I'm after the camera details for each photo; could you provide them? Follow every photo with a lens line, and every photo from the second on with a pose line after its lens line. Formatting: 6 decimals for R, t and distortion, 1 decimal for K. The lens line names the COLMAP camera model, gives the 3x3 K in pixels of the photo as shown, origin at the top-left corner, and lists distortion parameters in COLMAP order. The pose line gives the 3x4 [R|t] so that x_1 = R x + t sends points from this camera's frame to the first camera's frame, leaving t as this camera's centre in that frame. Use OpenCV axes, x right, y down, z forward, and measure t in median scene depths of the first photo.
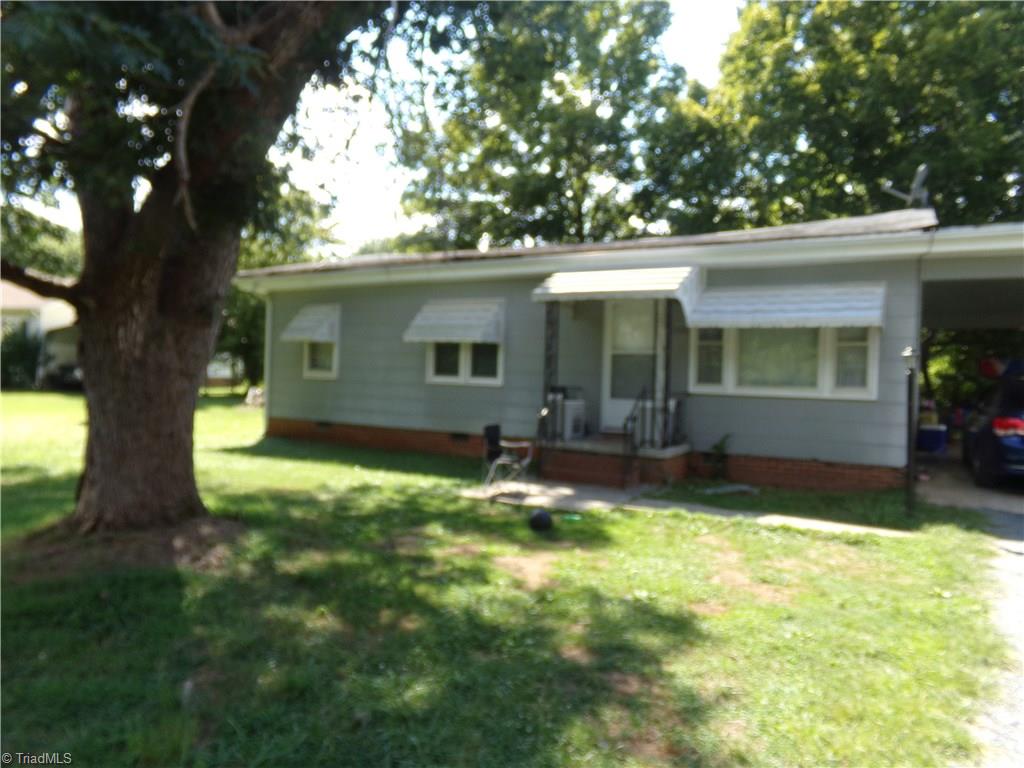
lens RADIAL K [[692.7, 0, 510.9], [0, 692.7, 368.8], [0, 0, 1]] dist [-0.005280, 0.000385]
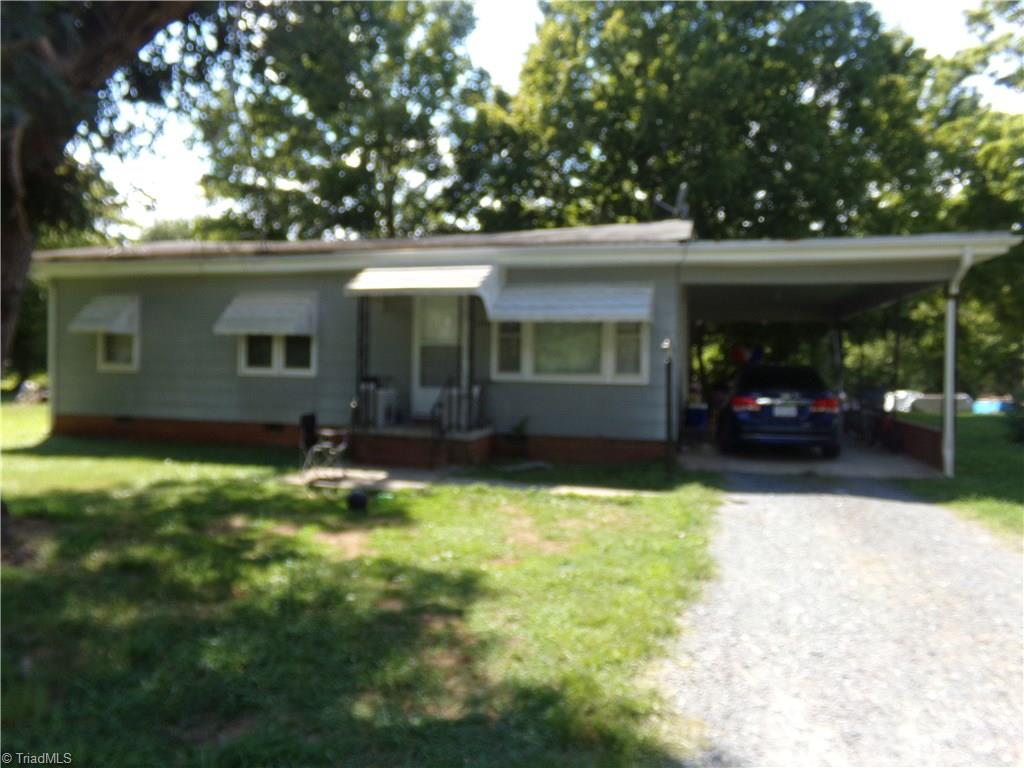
lens RADIAL K [[692.7, 0, 510.9], [0, 692.7, 368.8], [0, 0, 1]] dist [-0.005280, 0.000385]
pose [[0.963849, -0.011134, 0.266217, -0.006930], [0.006649, 0.999820, 0.017743, -0.003384], [-0.266366, -0.015332, 0.963750, -0.073182]]
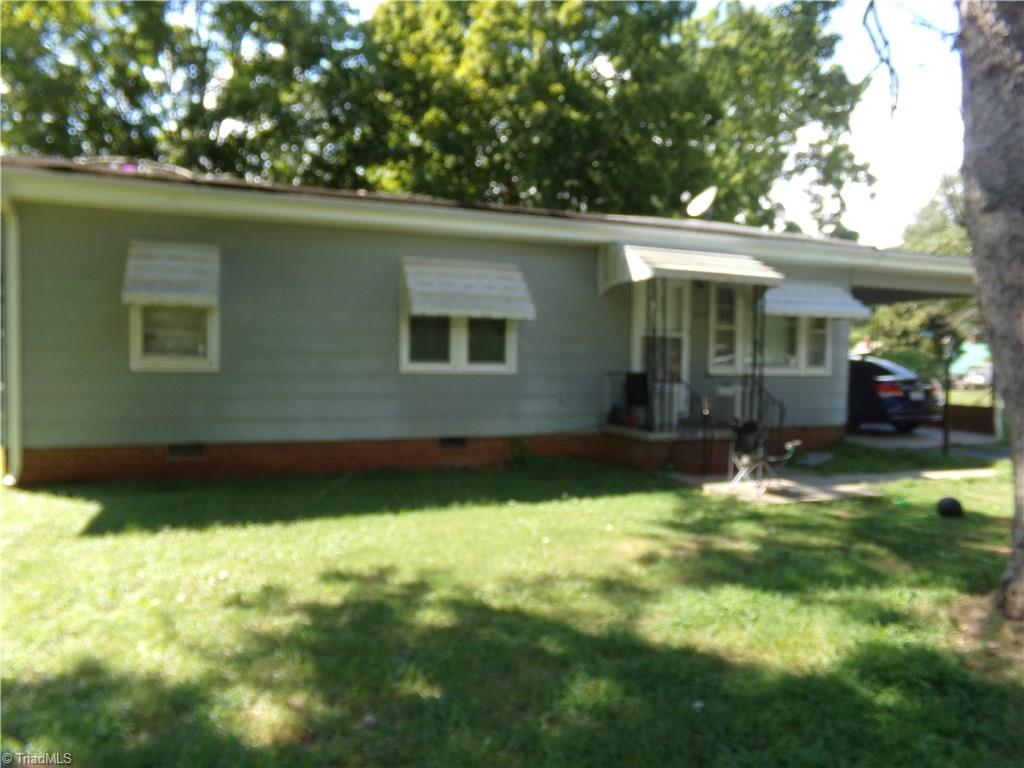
lens RADIAL K [[692.7, 0, 510.9], [0, 692.7, 368.8], [0, 0, 1]] dist [-0.005280, 0.000385]
pose [[0.621102, -0.028138, 0.783224, -0.605285], [-0.005967, 0.999157, 0.040628, -0.012450], [-0.783707, -0.029907, 0.620411, 0.469454]]
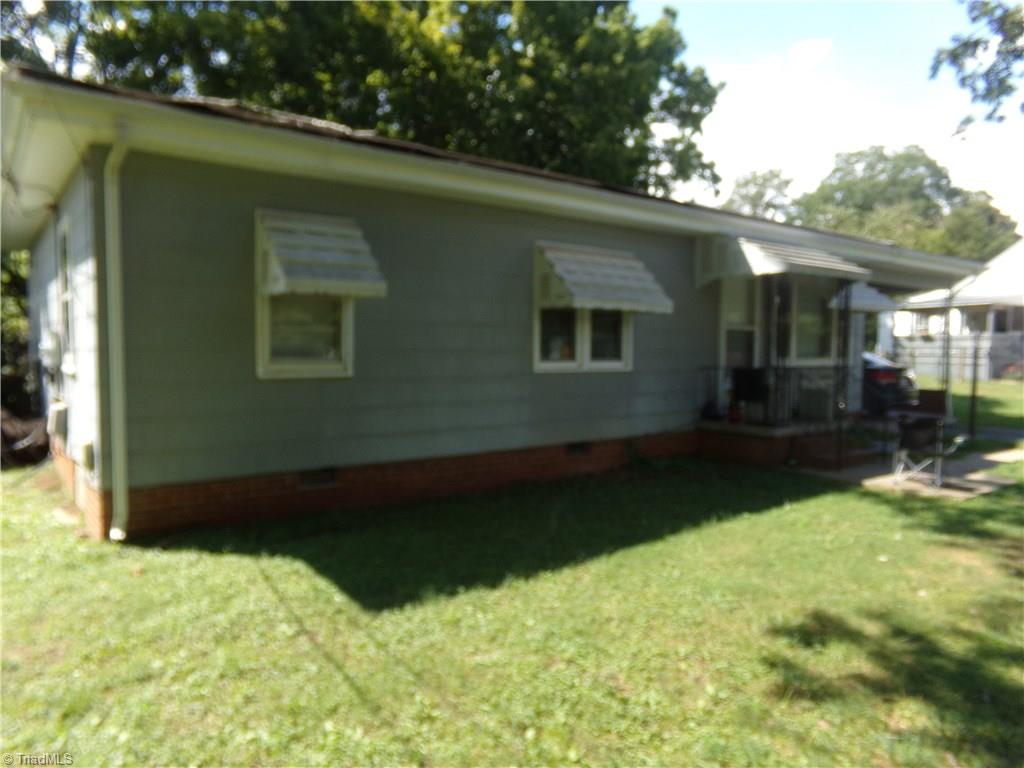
lens RADIAL K [[685.6, 0, 514.7], [0, 685.6, 378.9], [0, 0, 1]] dist [-0.006405, 0.000358]
pose [[0.390811, -0.070347, 0.917779, -0.696821], [-0.006860, 0.996825, 0.079327, -0.022574], [-0.920445, -0.037298, 0.389088, 0.771424]]
